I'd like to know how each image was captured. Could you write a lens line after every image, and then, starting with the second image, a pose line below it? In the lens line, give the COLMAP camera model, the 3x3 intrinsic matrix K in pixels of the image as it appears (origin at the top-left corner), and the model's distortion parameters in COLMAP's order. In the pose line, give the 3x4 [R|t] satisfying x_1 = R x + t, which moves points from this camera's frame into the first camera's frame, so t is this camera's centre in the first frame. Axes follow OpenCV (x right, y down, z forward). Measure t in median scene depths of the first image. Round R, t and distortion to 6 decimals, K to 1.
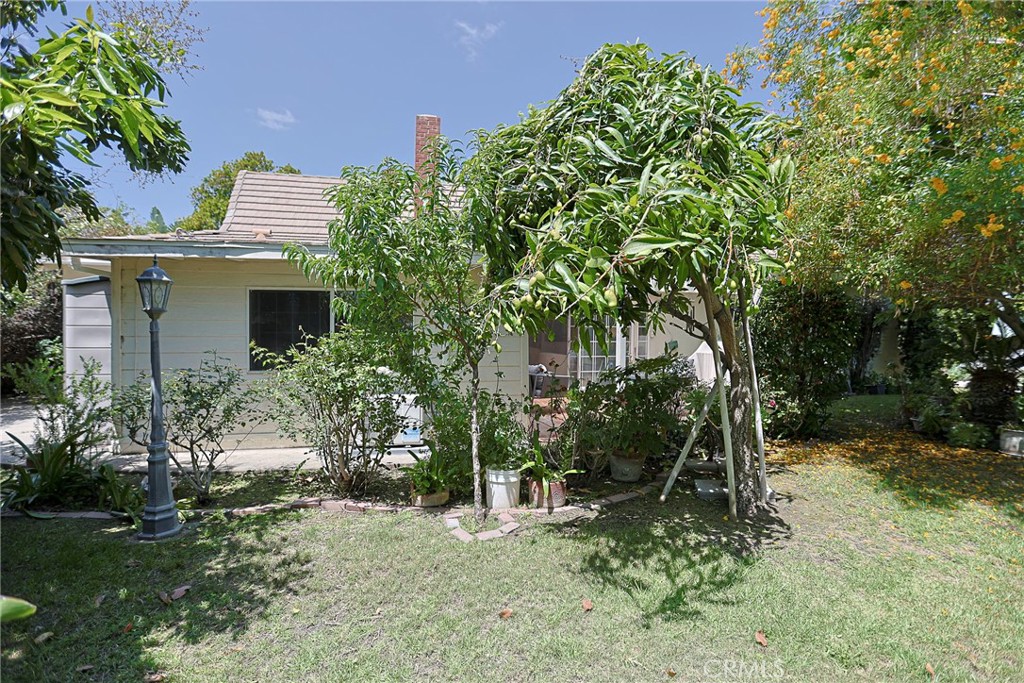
lens RADIAL K [[505.6, 0, 517.6], [0, 505.6, 343.1], [0, 0, 1]] dist [-0.059182, 0.024735]
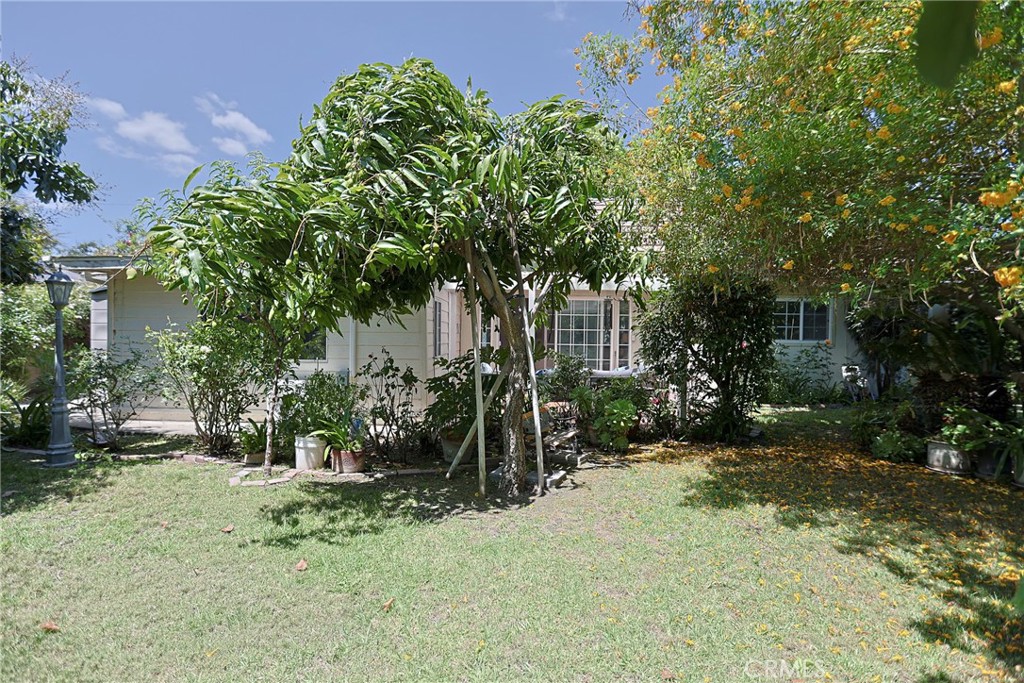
lens RADIAL K [[505.6, 0, 517.6], [0, 505.6, 343.1], [0, 0, 1]] dist [-0.059182, 0.024735]
pose [[0.968319, 0.004585, -0.249676, 0.736759], [-0.012026, 0.999528, -0.028284, 0.057776], [0.249429, 0.030390, 0.967916, -0.017520]]
